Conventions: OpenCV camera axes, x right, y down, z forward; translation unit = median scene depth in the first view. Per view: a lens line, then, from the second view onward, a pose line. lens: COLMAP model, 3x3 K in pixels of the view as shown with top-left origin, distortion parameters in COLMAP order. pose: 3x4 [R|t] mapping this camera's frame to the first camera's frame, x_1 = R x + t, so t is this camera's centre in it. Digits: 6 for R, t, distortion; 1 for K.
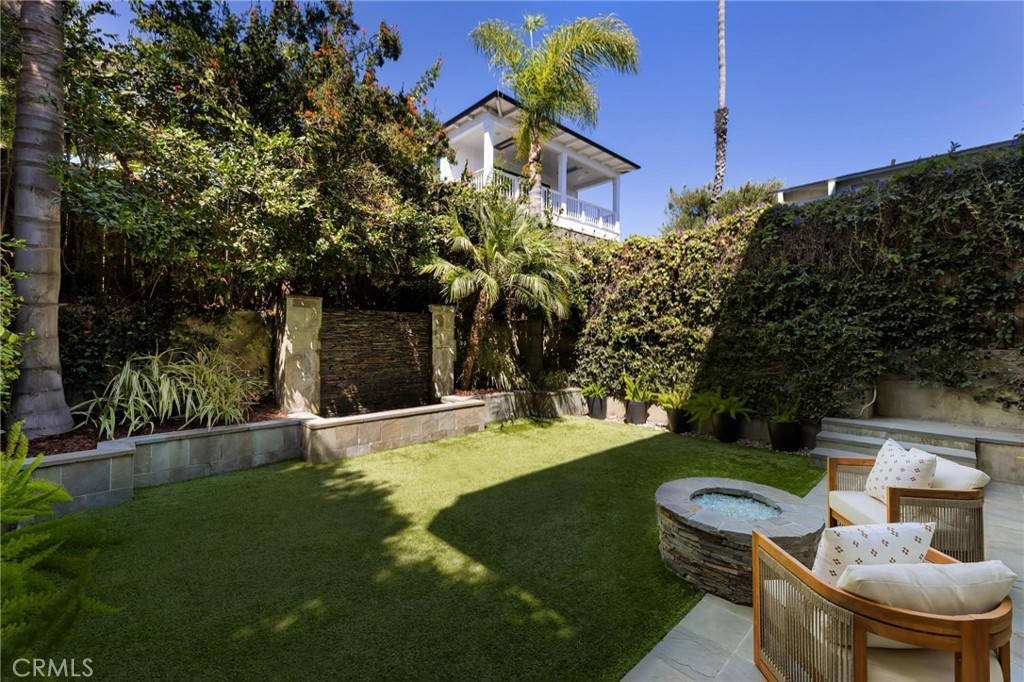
lens RADIAL K [[412.5, 0, 547.5], [0, 412.5, 328.0], [0, 0, 1]] dist [0.000032, -0.000014]
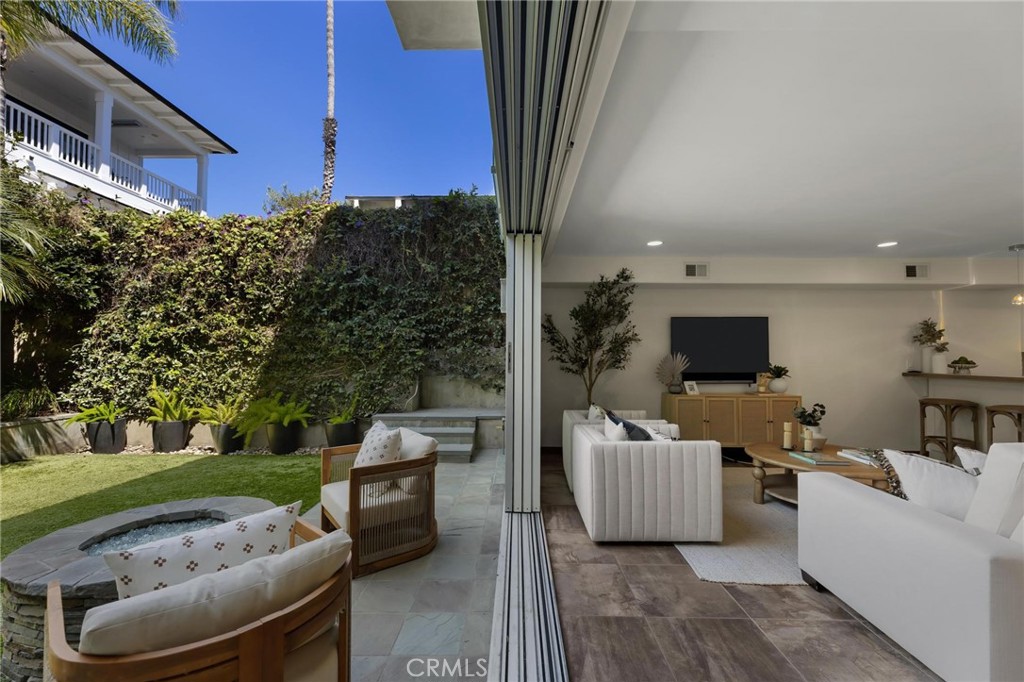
lens RADIAL K [[412.5, 0, 495.5], [0, 412.5, 341.9], [0, 0, 1]] dist [0.000032, -0.000014]
pose [[0.729422, 0.015956, 0.683878, 0.166645], [-0.010930, 0.999872, -0.011671, 0.041337], [-0.683976, 0.001039, 0.729503, 0.034515]]
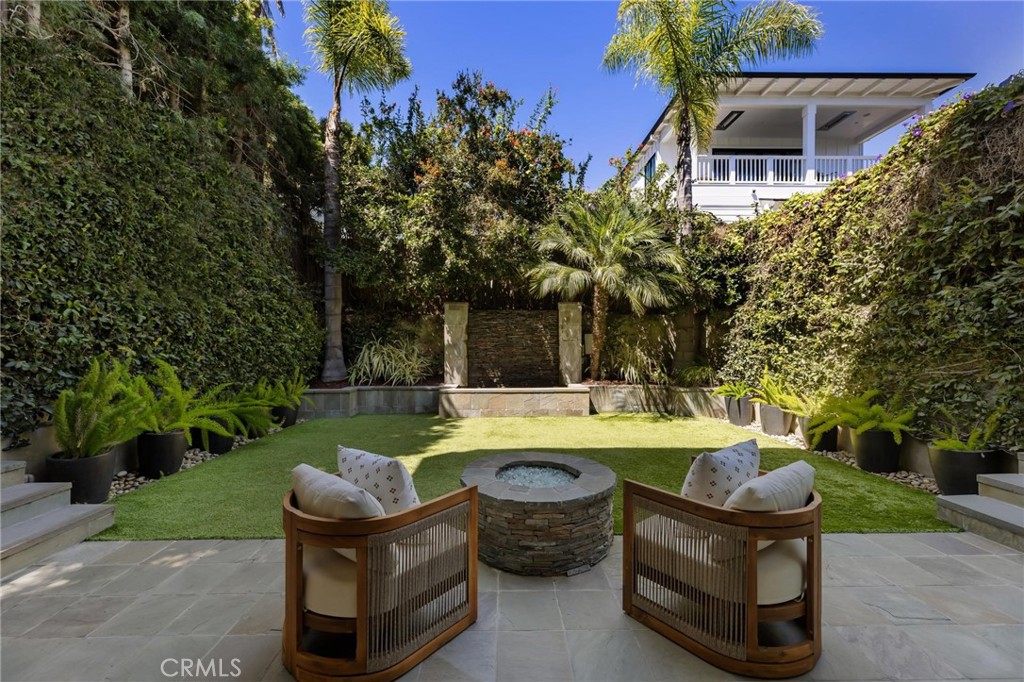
lens RADIAL K [[412.5, 0, 516.4], [0, 412.5, 338.9], [0, 0, 1]] dist [0.000032, -0.000014]
pose [[0.727491, -0.013226, -0.685990, 0.514465], [0.017904, 0.999840, -0.000290, 0.051922], [0.685884, -0.012071, 0.727611, 0.115755]]
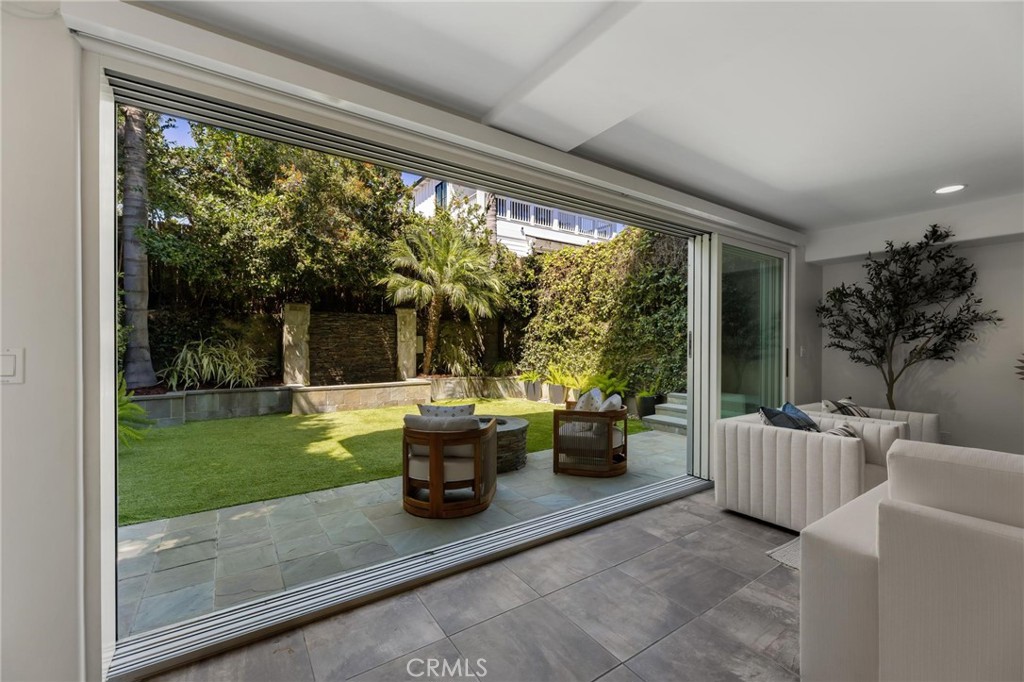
lens RADIAL K [[404.6, 0, 523.9], [0, 404.6, 343.5], [0, 0, 1]] dist [-0.003830, -0.001250]
pose [[0.985384, -0.004428, -0.170289, 0.416605], [0.007436, 0.999827, 0.017028, 0.044082], [0.170184, -0.018046, 0.985247, -0.244936]]
